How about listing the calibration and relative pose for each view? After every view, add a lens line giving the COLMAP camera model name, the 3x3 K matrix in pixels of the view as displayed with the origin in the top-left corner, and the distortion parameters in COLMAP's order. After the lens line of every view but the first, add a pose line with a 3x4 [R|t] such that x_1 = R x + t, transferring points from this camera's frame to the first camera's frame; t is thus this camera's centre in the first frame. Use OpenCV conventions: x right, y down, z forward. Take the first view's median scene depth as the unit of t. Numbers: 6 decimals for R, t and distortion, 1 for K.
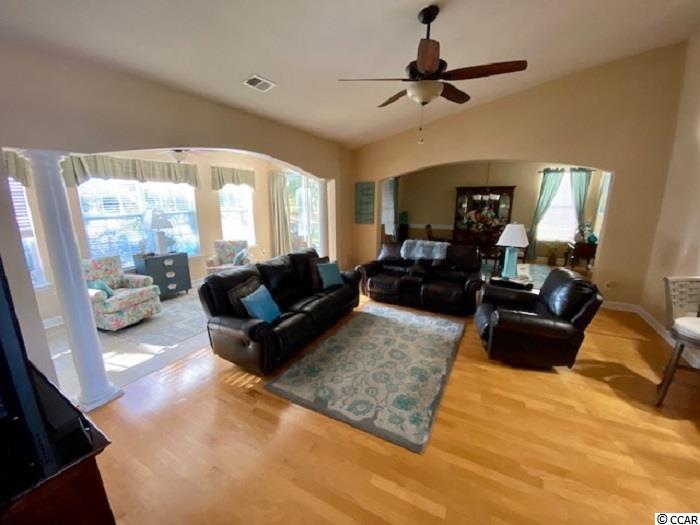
lens RADIAL K [[286.4, 0, 351.7], [0, 286.4, 262.0], [0, 0, 1]] dist [-0.011836, -0.000512]
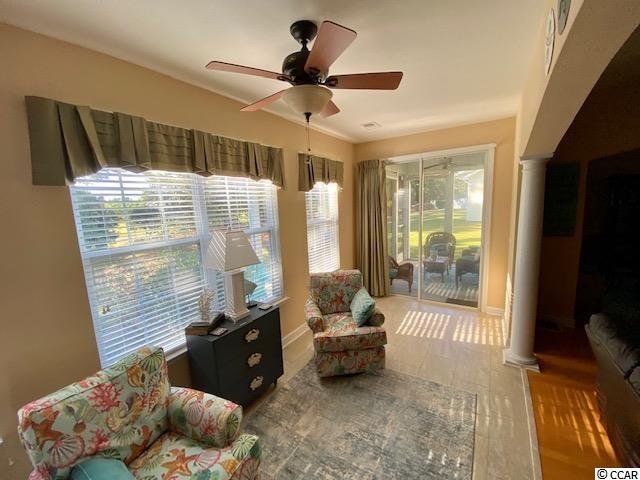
lens RADIAL K [[261.8, 0, 318.7], [0, 261.8, 241.6], [0, 0, 1]] dist [-0.011836, -0.000512]
pose [[0.993312, -0.033564, -0.110472, -0.469803], [0.025096, 0.996702, -0.077175, -0.121098], [0.112698, 0.073886, 0.990878, 0.550476]]
